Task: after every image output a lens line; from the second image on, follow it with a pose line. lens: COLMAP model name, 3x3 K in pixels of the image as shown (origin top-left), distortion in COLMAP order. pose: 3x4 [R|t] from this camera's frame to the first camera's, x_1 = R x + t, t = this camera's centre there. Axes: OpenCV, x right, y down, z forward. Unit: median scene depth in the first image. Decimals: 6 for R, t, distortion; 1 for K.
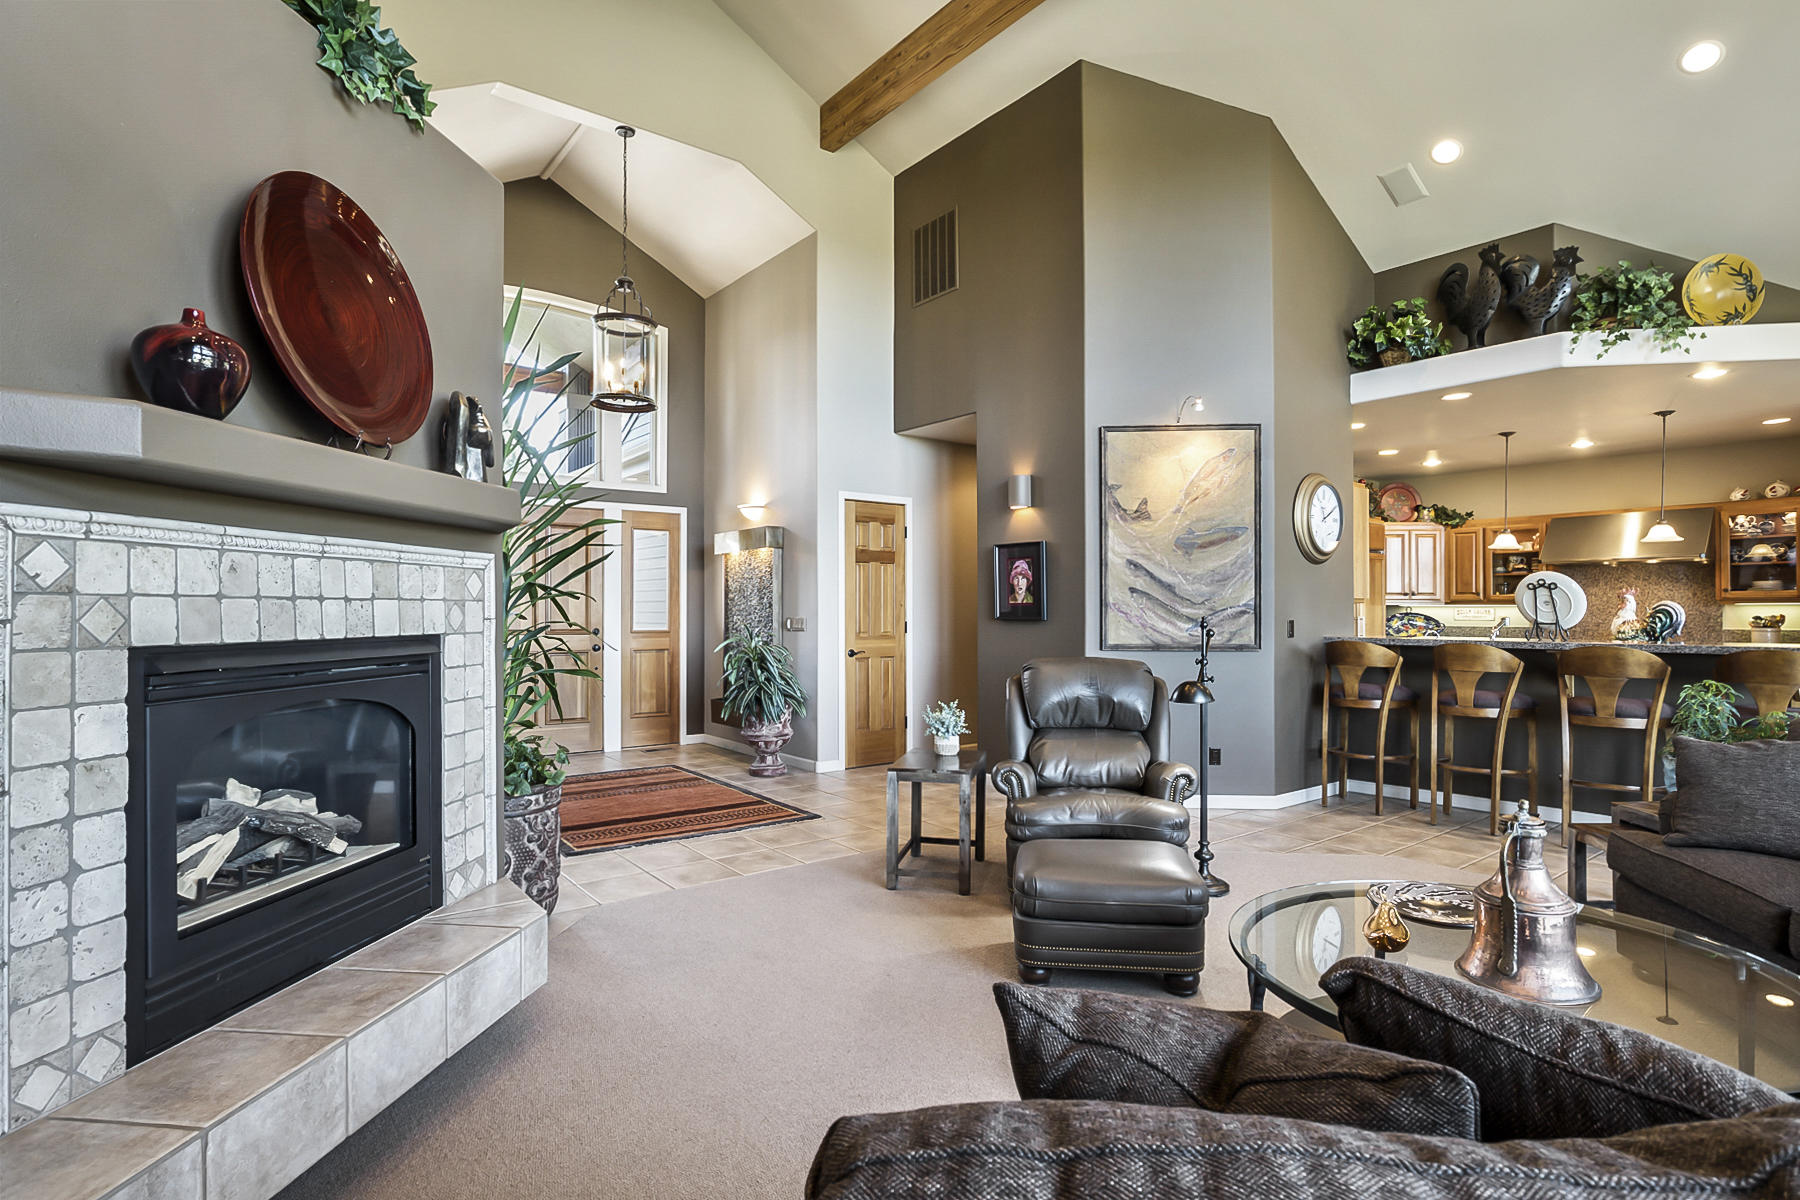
lens RADIAL K [[902.2, 0, 896.5], [0, 902.2, 605.0], [0, 0, 1]] dist [-0.031501, 0.012896]
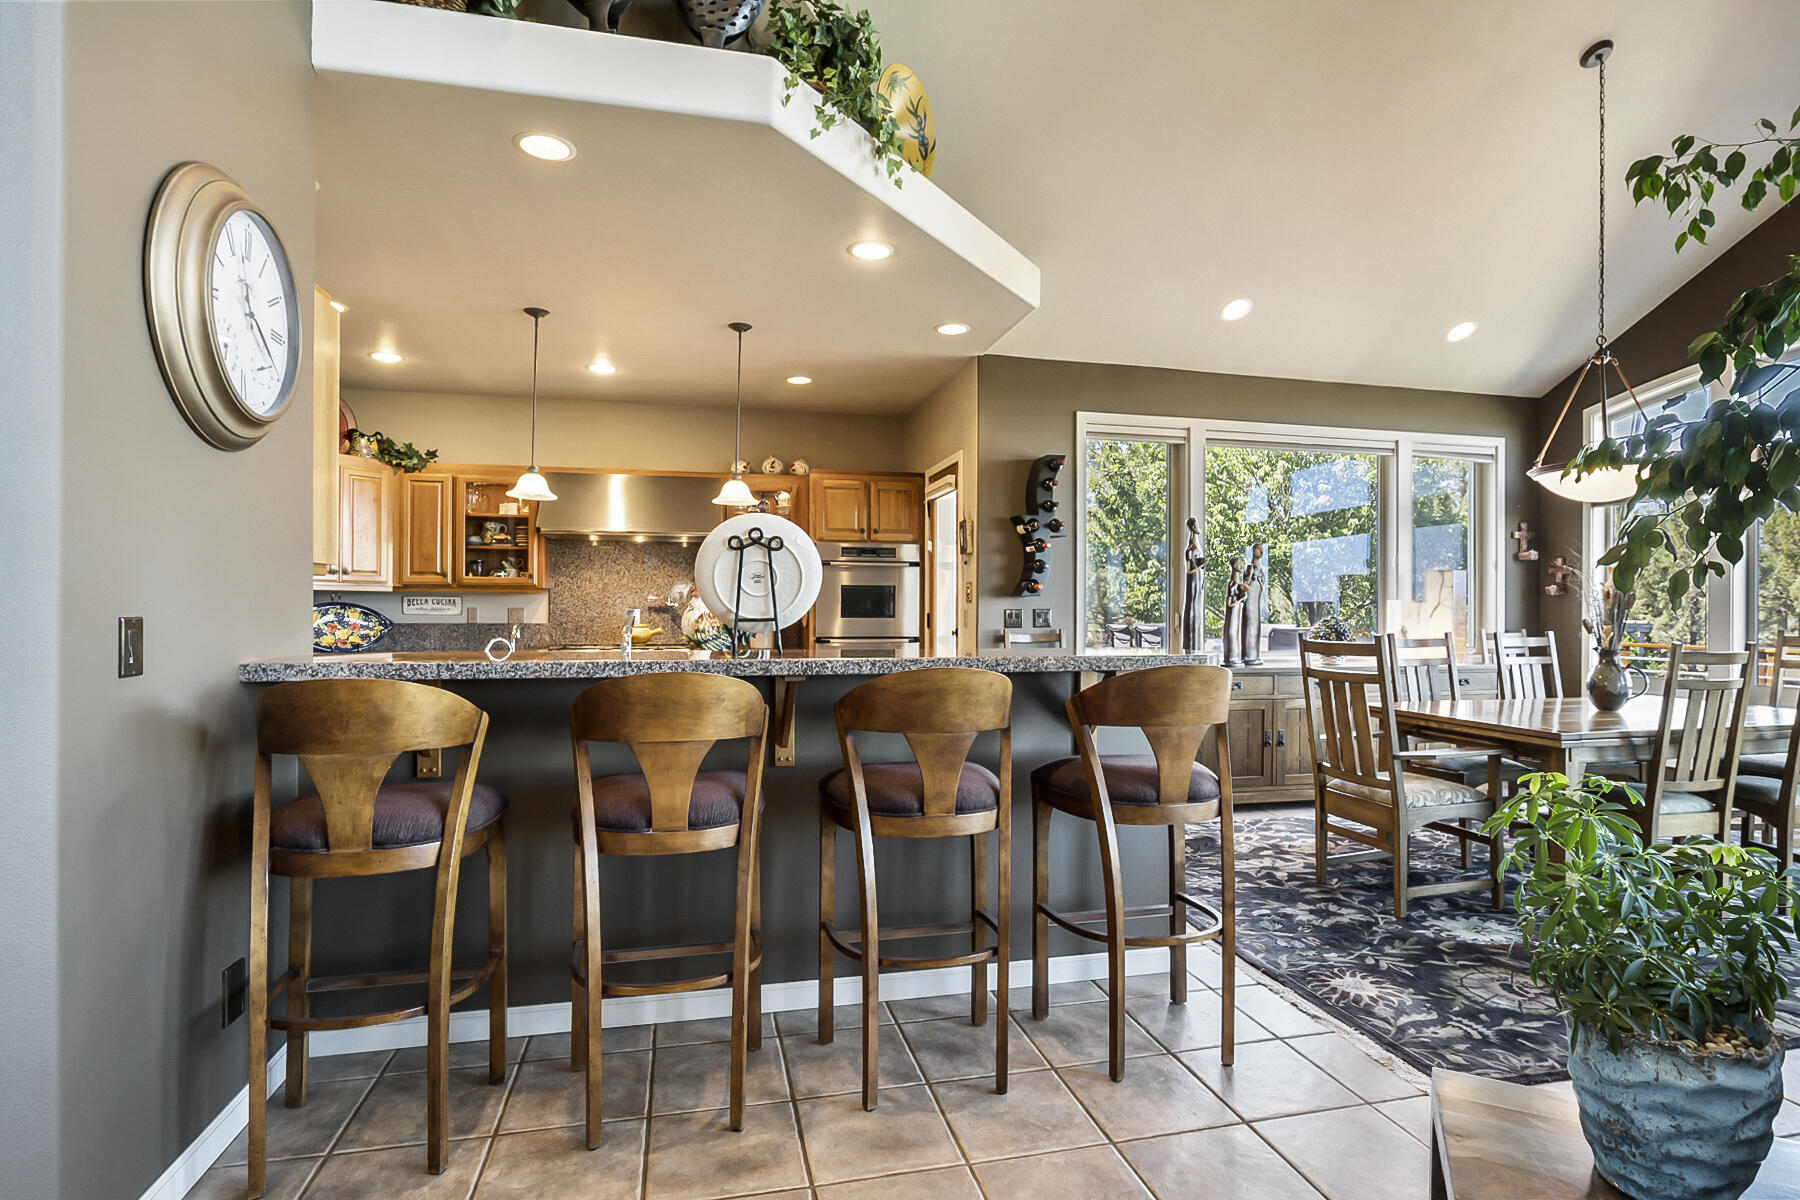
lens RADIAL K [[902.2, 0, 896.5], [0, 902.2, 605.0], [0, 0, 1]] dist [-0.031501, 0.012896]
pose [[0.402254, 0.003667, 0.915521, 0.287904], [-0.009015, 0.999959, -0.000045, 0.011060], [-0.915484, -0.008235, 0.402270, 0.686684]]
